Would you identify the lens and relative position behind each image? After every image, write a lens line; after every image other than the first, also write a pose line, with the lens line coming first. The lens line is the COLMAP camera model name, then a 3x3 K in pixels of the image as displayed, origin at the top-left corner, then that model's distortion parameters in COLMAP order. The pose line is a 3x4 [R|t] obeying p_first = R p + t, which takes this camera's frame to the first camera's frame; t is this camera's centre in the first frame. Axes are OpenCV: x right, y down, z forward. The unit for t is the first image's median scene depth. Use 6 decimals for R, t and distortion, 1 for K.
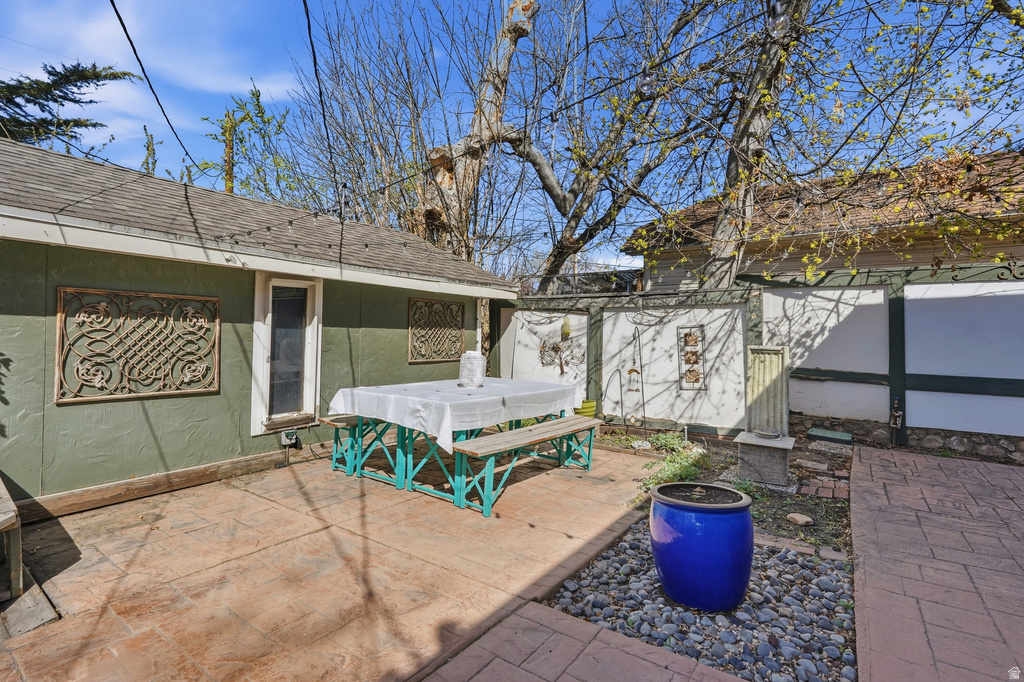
lens RADIAL K [[461.5, 0, 513.8], [0, 461.5, 332.7], [0, 0, 1]] dist [-0.010005, 0.004769]
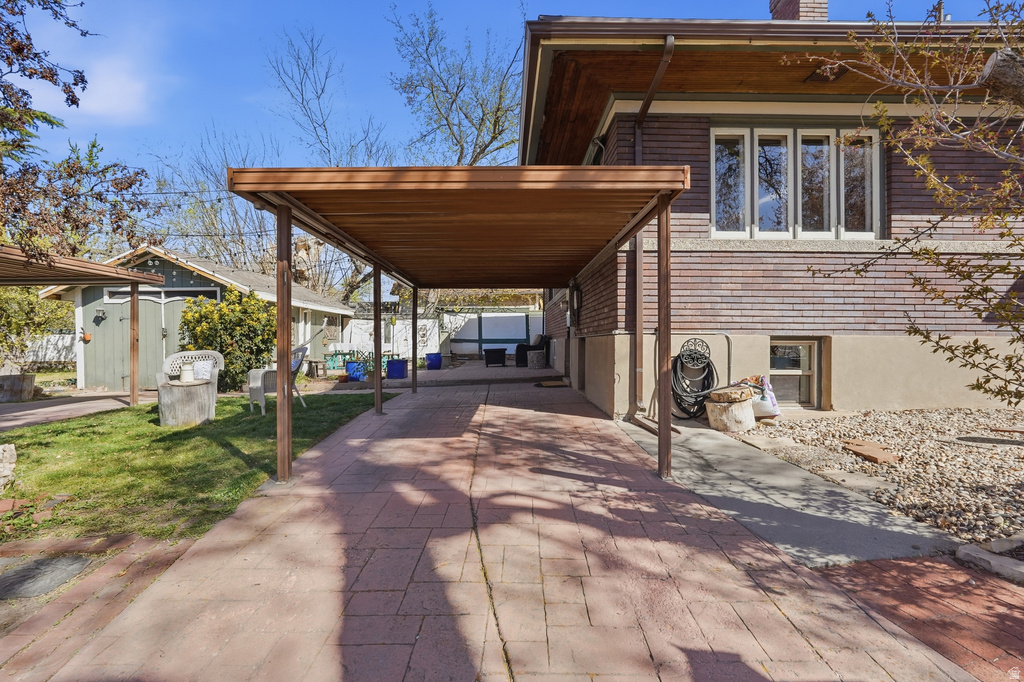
lens RADIAL K [[461.5, 0, 510.5], [0, 461.5, 336.9], [0, 0, 1]] dist [-0.010005, 0.004769]
pose [[0.811149, -0.012386, 0.584708, -0.915648], [0.018505, 0.999819, -0.004492, 0.087975], [-0.584546, 0.014464, 0.811231, -1.785799]]
